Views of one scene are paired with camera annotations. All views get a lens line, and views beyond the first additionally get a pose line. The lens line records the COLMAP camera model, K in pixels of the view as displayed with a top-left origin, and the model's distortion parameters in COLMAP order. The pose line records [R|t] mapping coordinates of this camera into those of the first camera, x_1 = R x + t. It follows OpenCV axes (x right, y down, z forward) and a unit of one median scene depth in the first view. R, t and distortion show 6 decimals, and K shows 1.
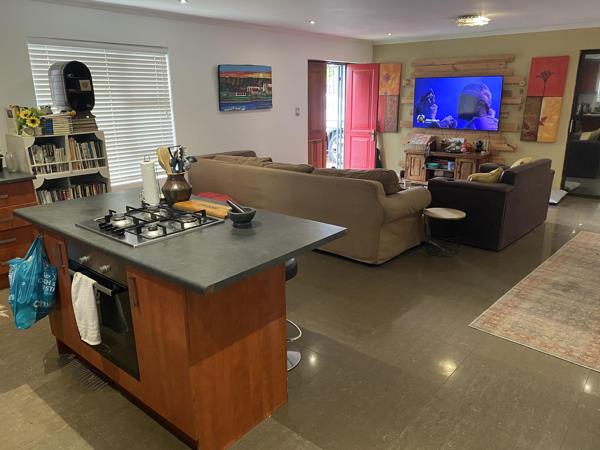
lens RADIAL K [[461.8, 0, 299.8], [0, 461.8, 224.8], [0, 0, 1]] dist [0.056204, -0.061240]
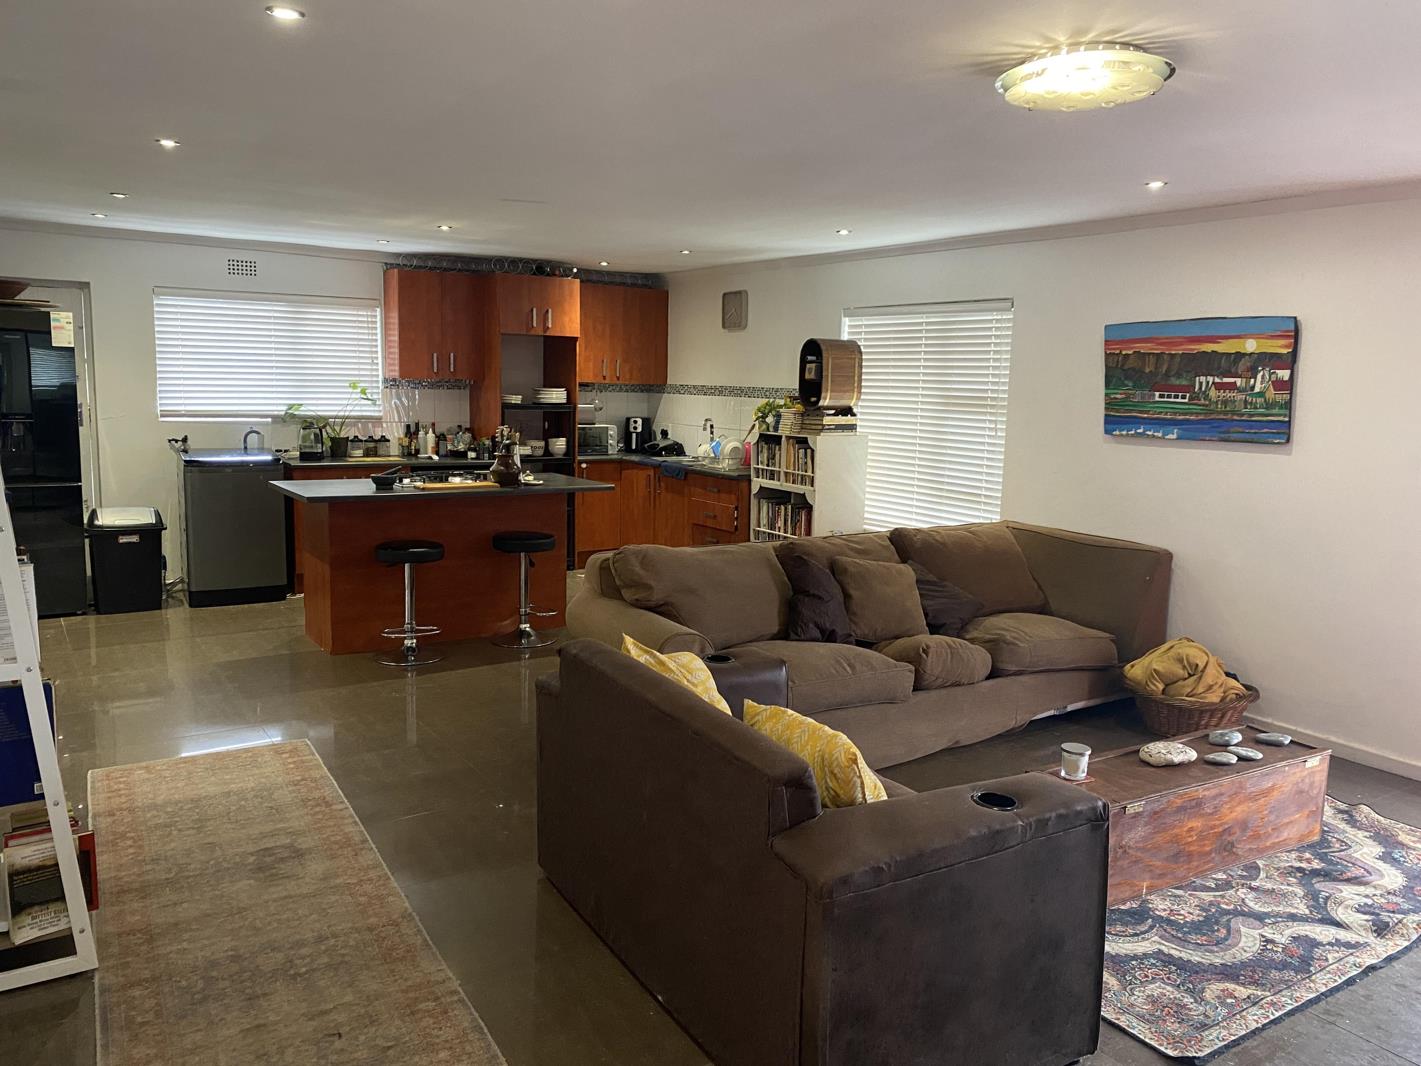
lens RADIAL K [[1093.6, 0, 725.7], [0, 1093.6, 533.5], [0, 0, 1]] dist [0.056204, -0.061240]
pose [[-0.284798, 0.143083, -0.947849, 1.069371], [-0.284864, 0.931495, 0.226207, -0.365845], [0.915283, 0.334431, -0.224529, 1.199861]]
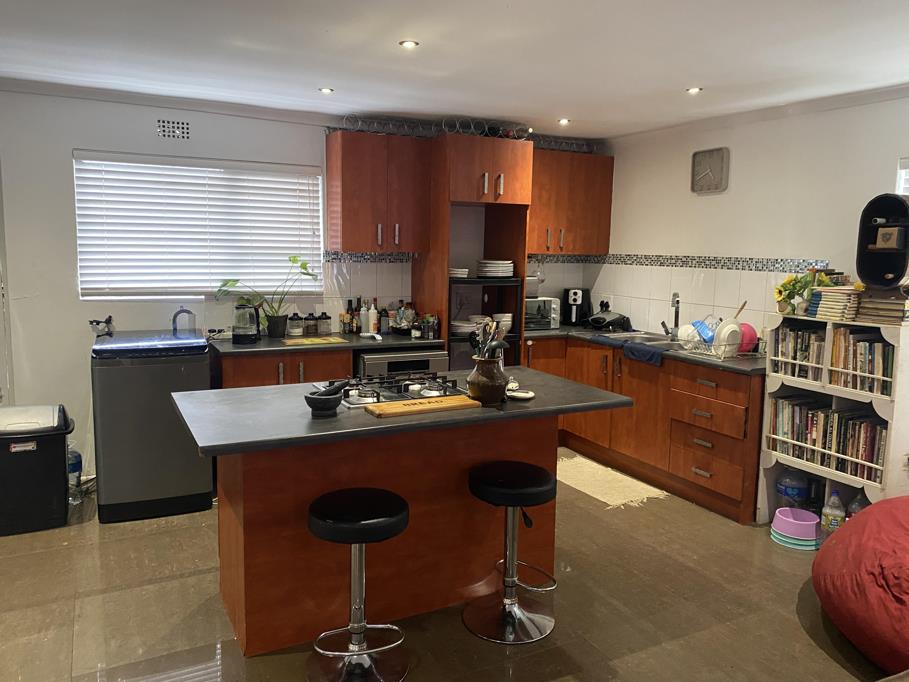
lens RADIAL K [[699.6, 0, 452.9], [0, 699.6, 339.5], [0, 0, 1]] dist [0.056204, -0.061240]
pose [[-0.398125, 0.129993, -0.908074, 0.415702], [-0.266790, 0.930711, 0.250202, -0.233680], [0.877678, 0.341877, -0.335858, 0.786536]]
